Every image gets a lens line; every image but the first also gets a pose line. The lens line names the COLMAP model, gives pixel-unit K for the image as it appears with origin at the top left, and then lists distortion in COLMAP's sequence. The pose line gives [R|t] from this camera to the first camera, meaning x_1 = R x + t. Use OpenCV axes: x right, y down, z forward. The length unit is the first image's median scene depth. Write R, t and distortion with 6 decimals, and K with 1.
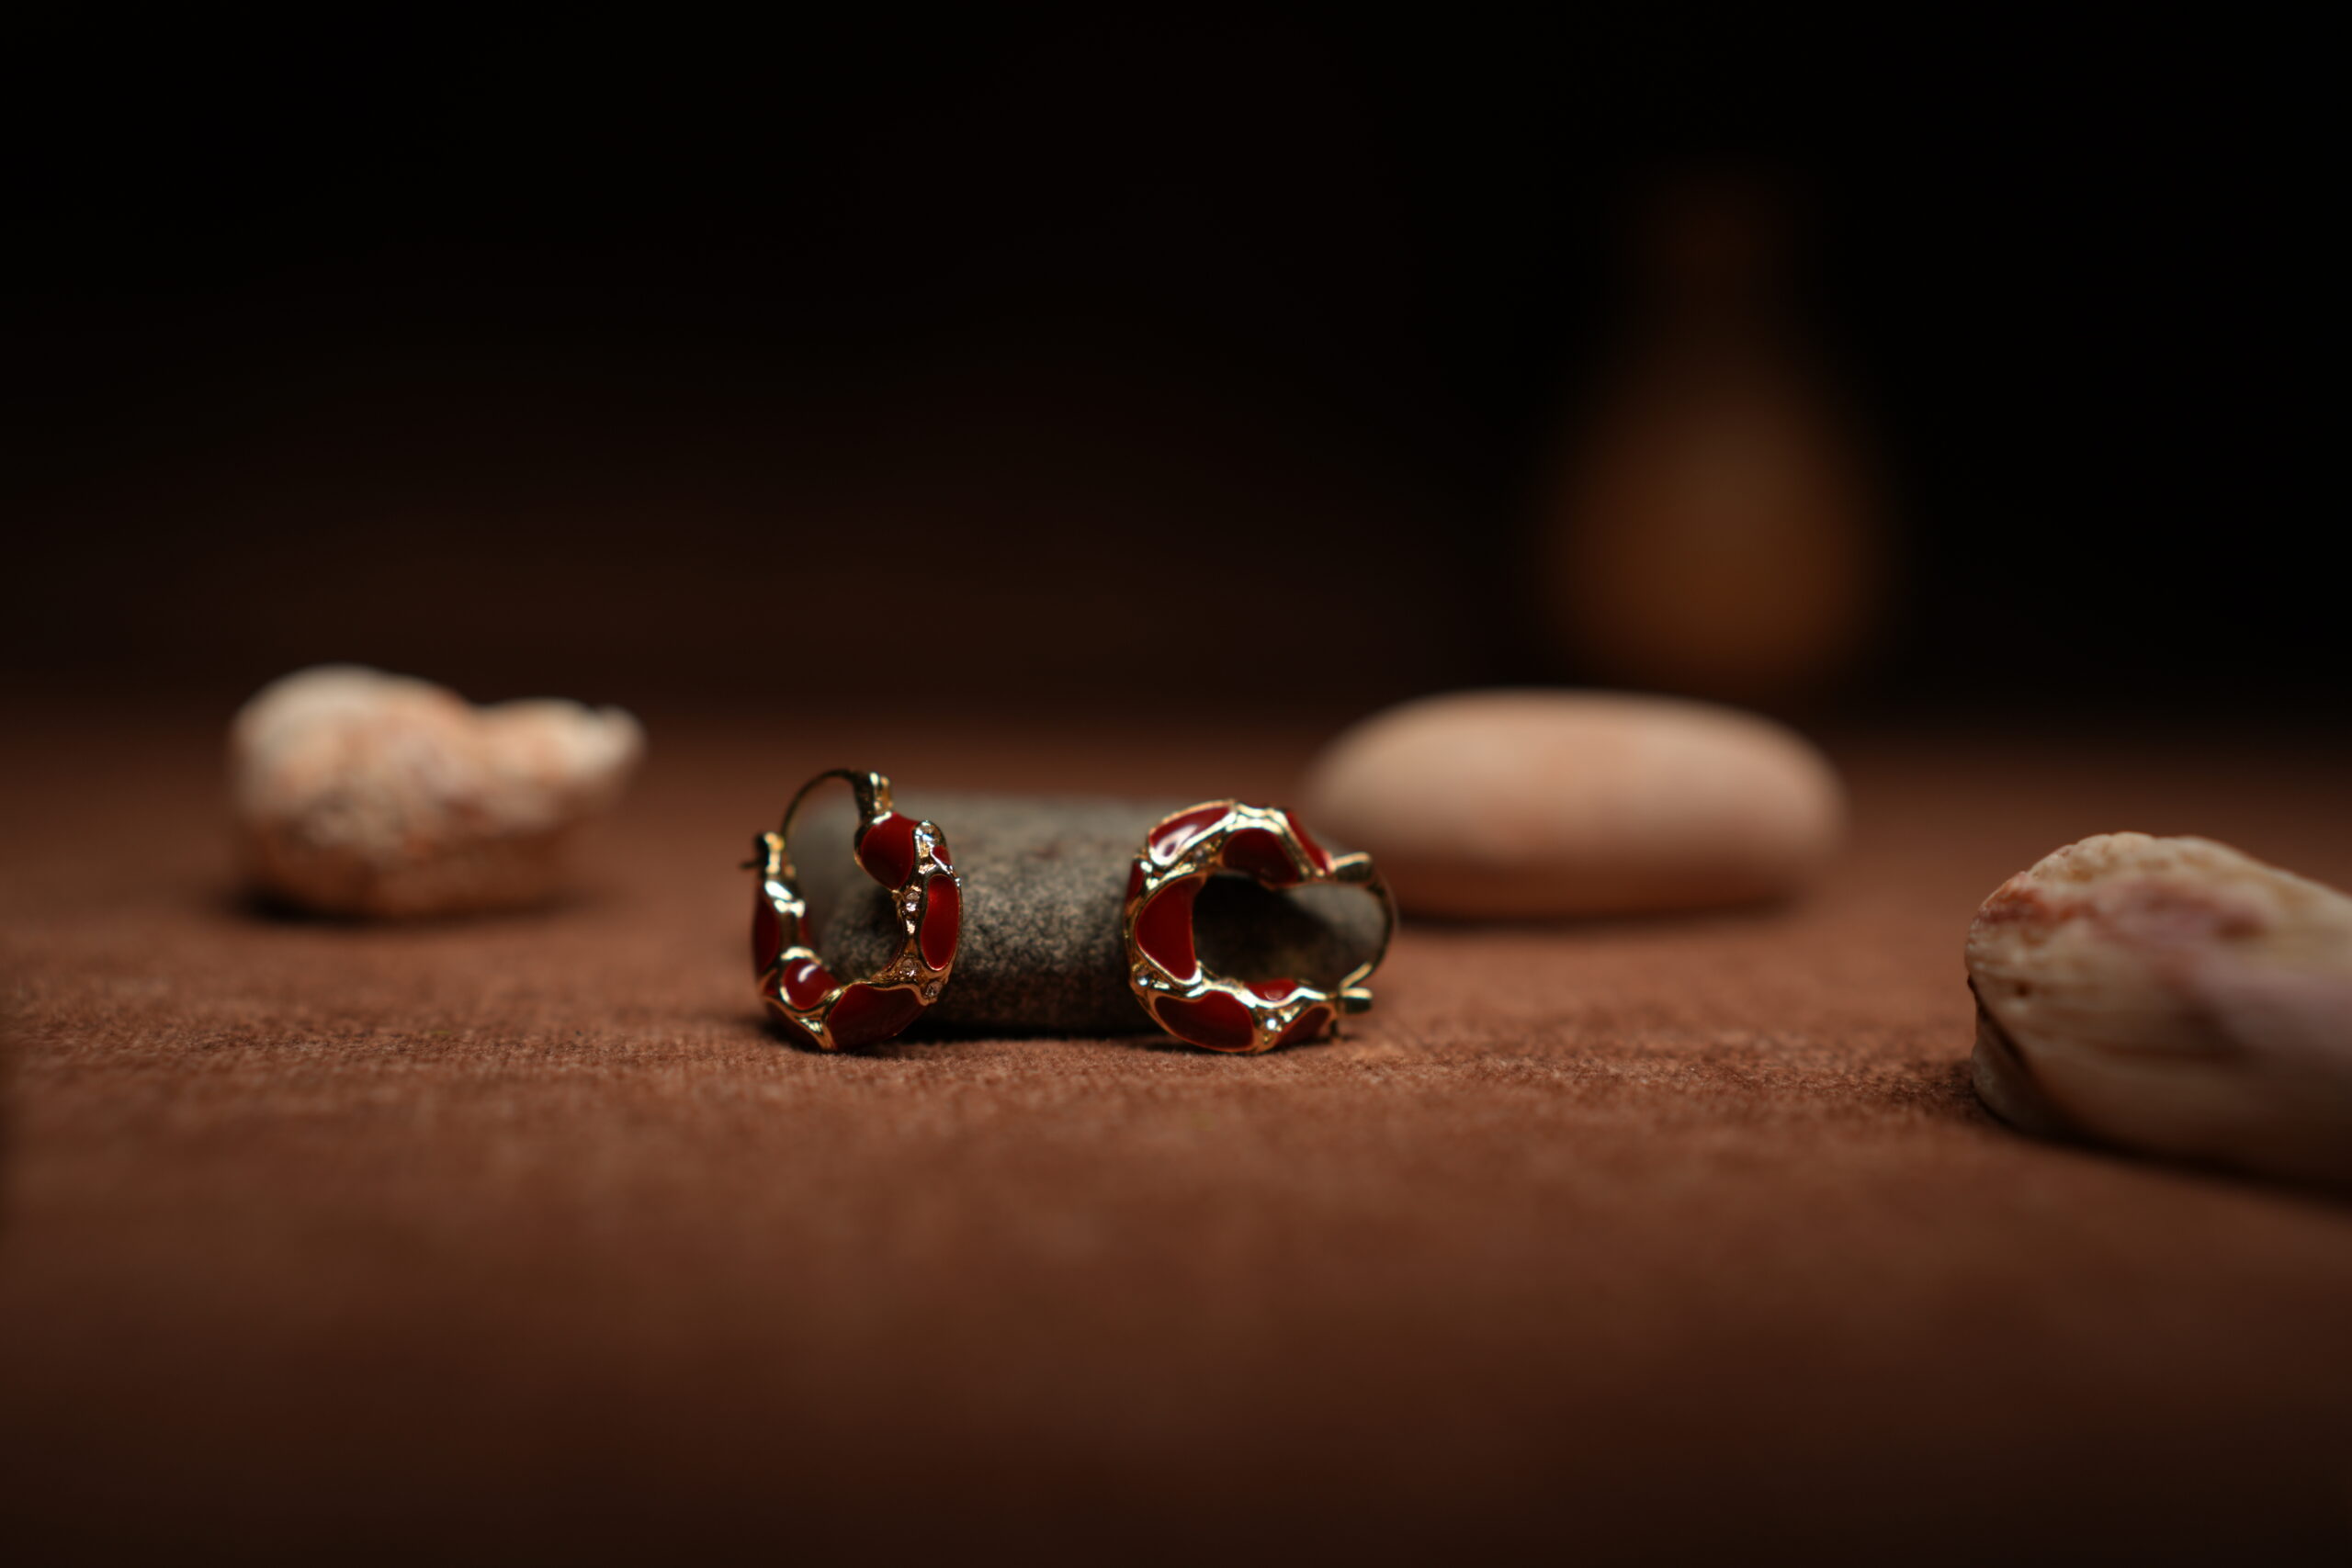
lens RADIAL K [[2469.3, 0, 1176.0], [0, 2469.3, 784.0], [0, 0, 1]] dist [-0.047014, 0.422729]
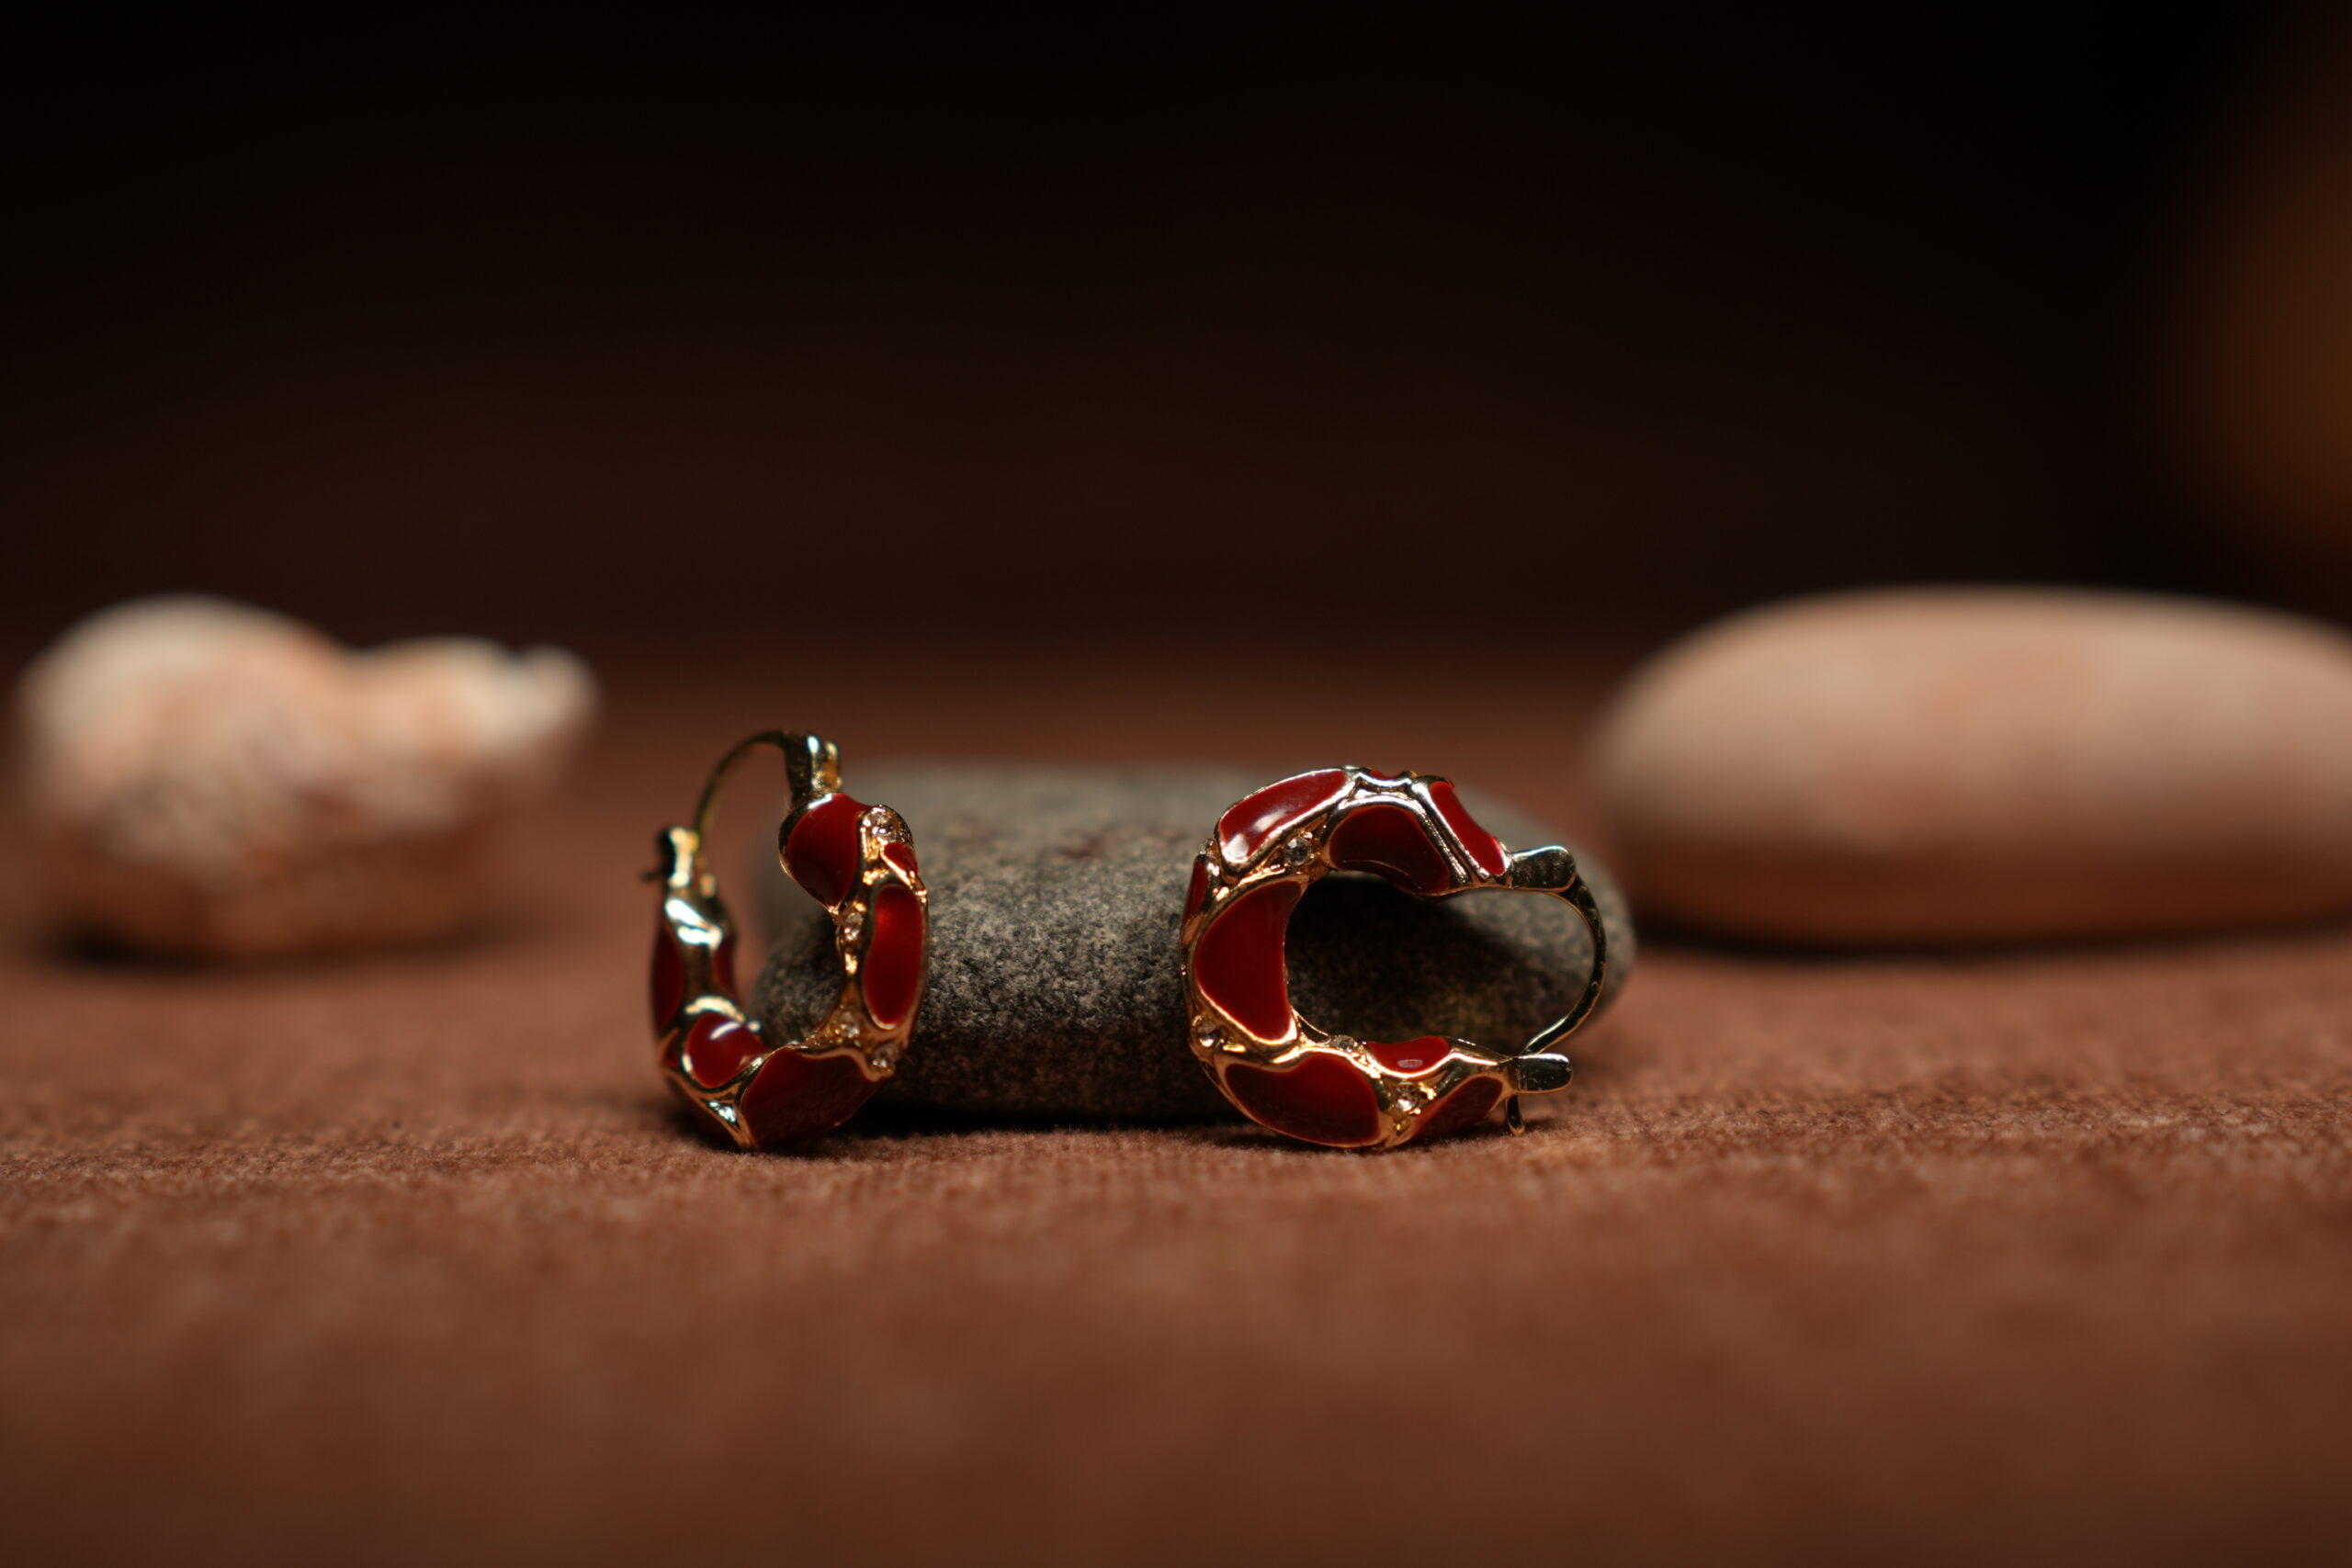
lens RADIAL K [[3728.9, 0, 1174.1], [0, 3728.9, 913.0], [0, 0, 1]] dist [-0.006321, -0.013450]
pose [[0.984357, -0.015055, -0.175543, 0.152360], [0.022663, 0.998885, 0.041416, 0.004101], [0.174724, -0.044747, 0.983600, 0.018958]]
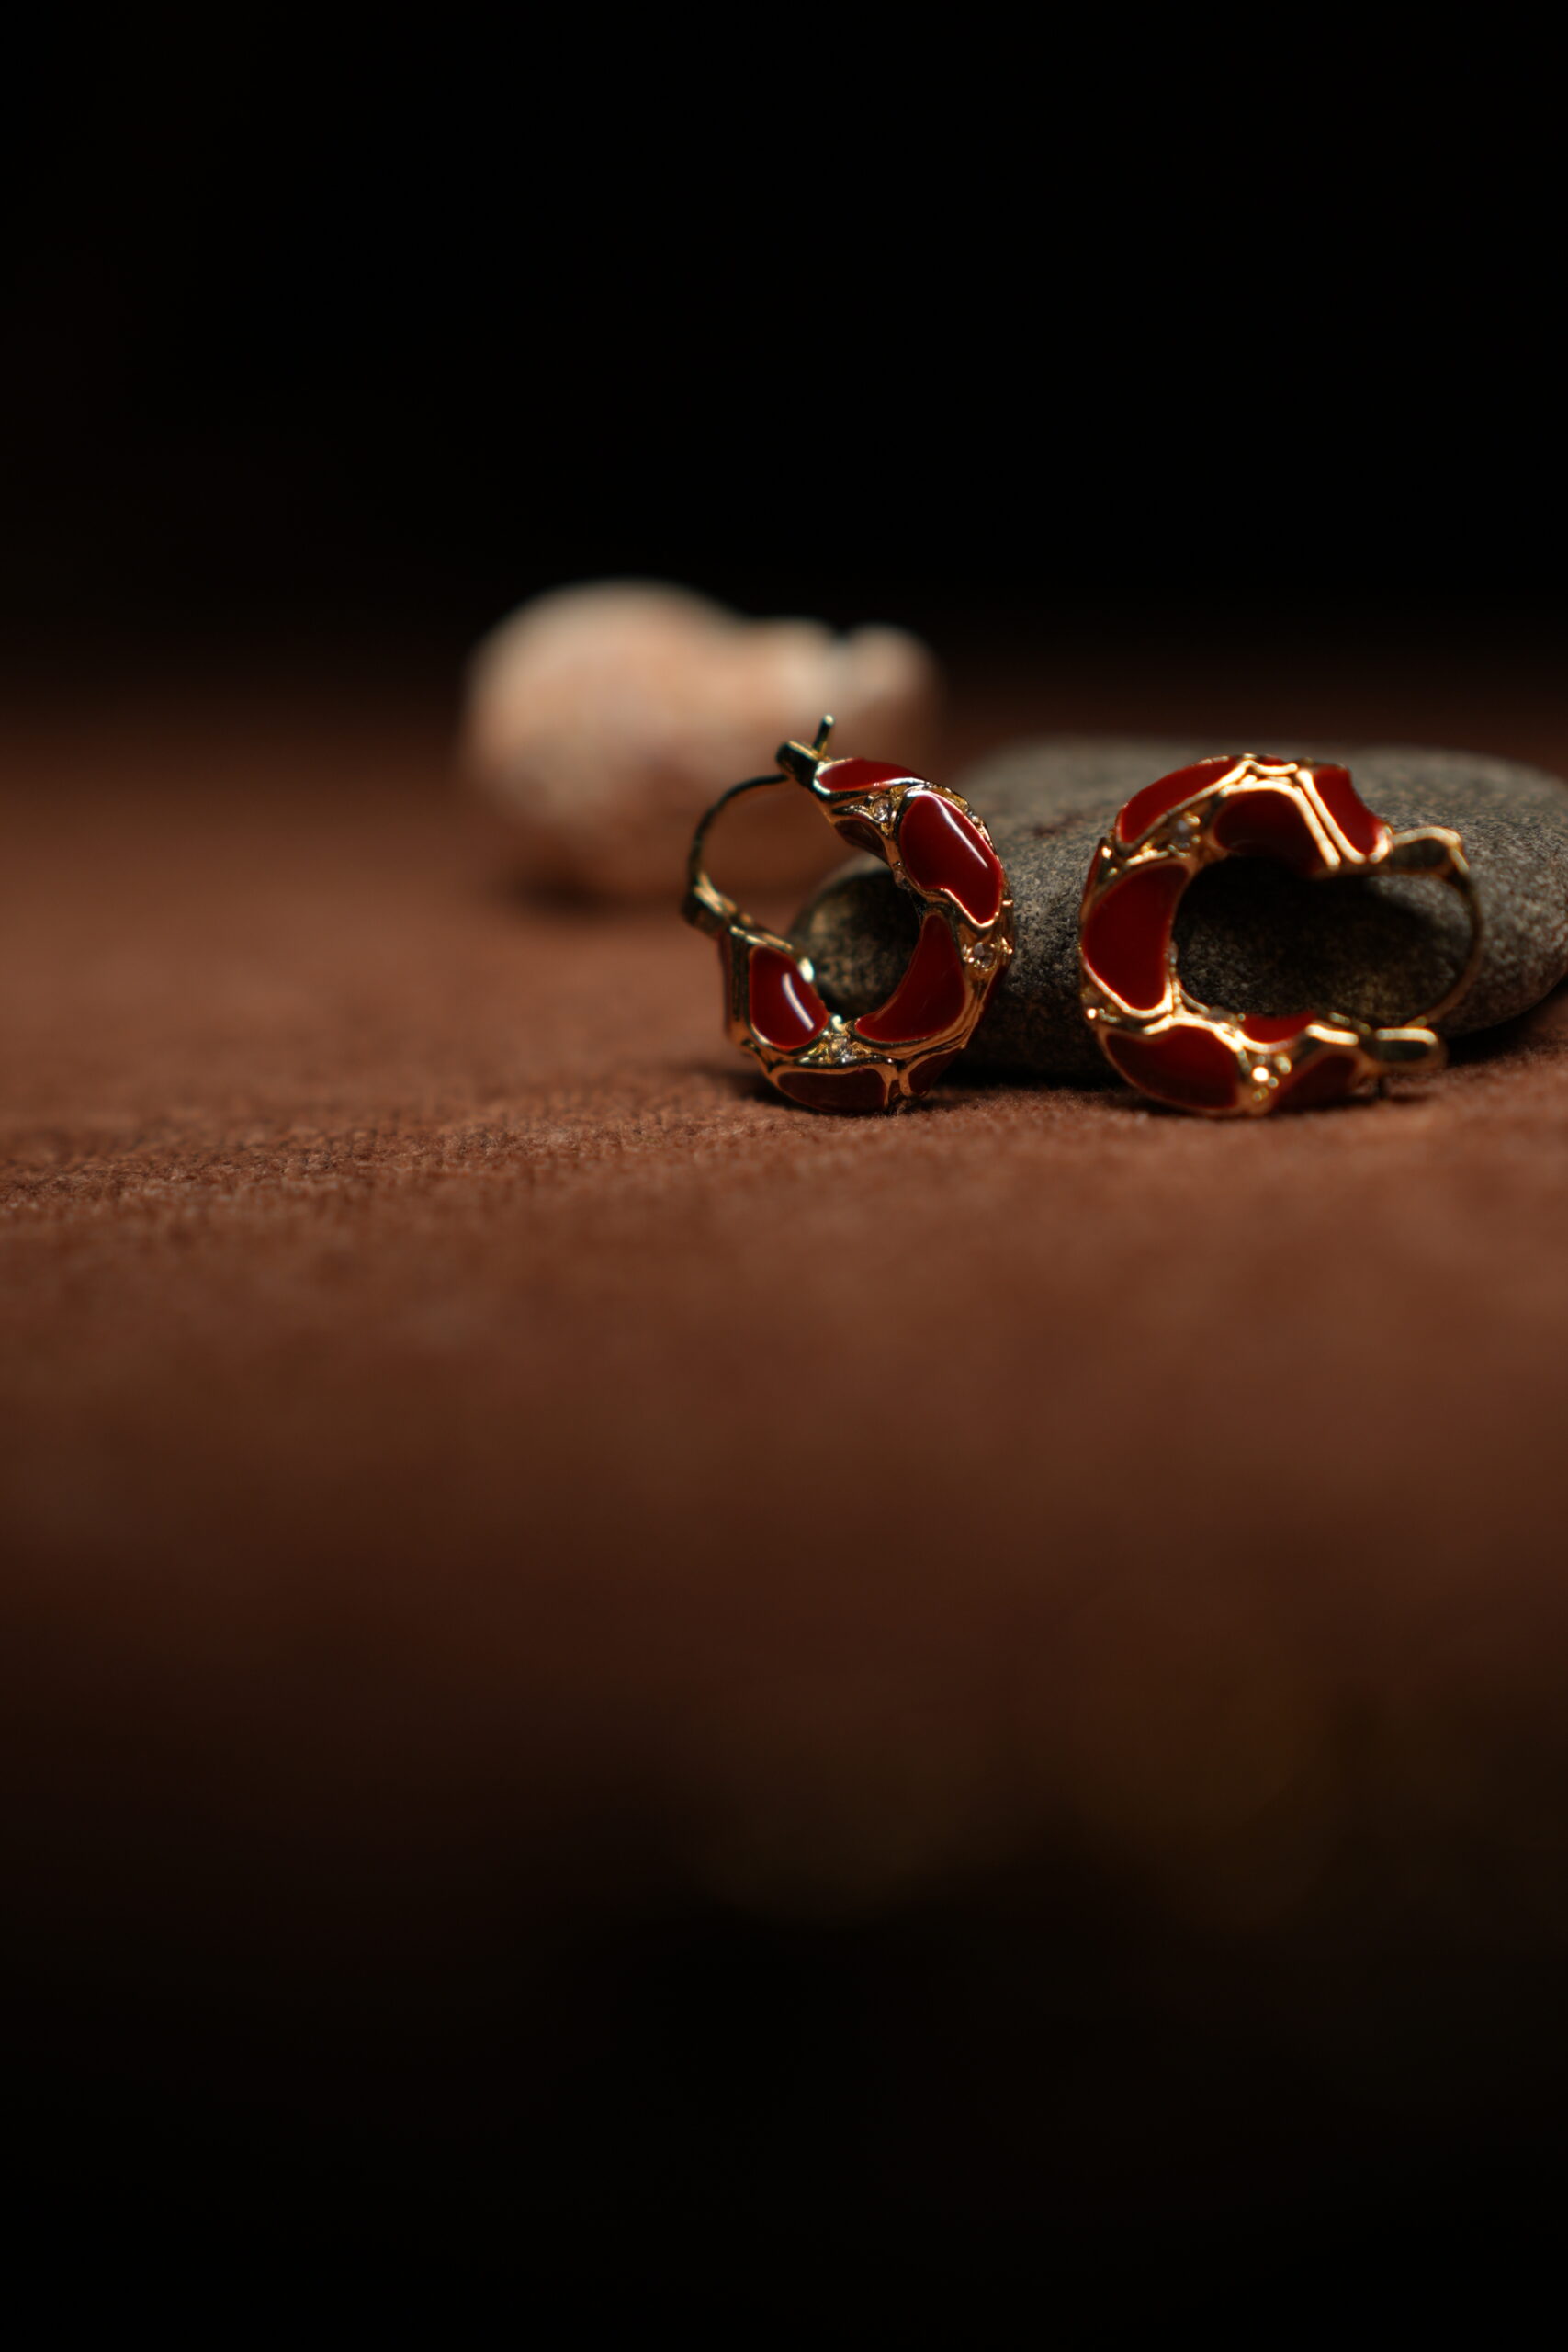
lens RADIAL K [[3643.9, 0, 784.0], [0, 3643.9, 1176.0], [0, 0, 1]] dist [-0.071253, 0.078011]
pose [[0.783885, 0.056494, -0.618330, 0.566263], [0.030428, 0.991160, 0.129133, -0.011030], [0.620159, -0.120041, 0.775237, 0.122201]]
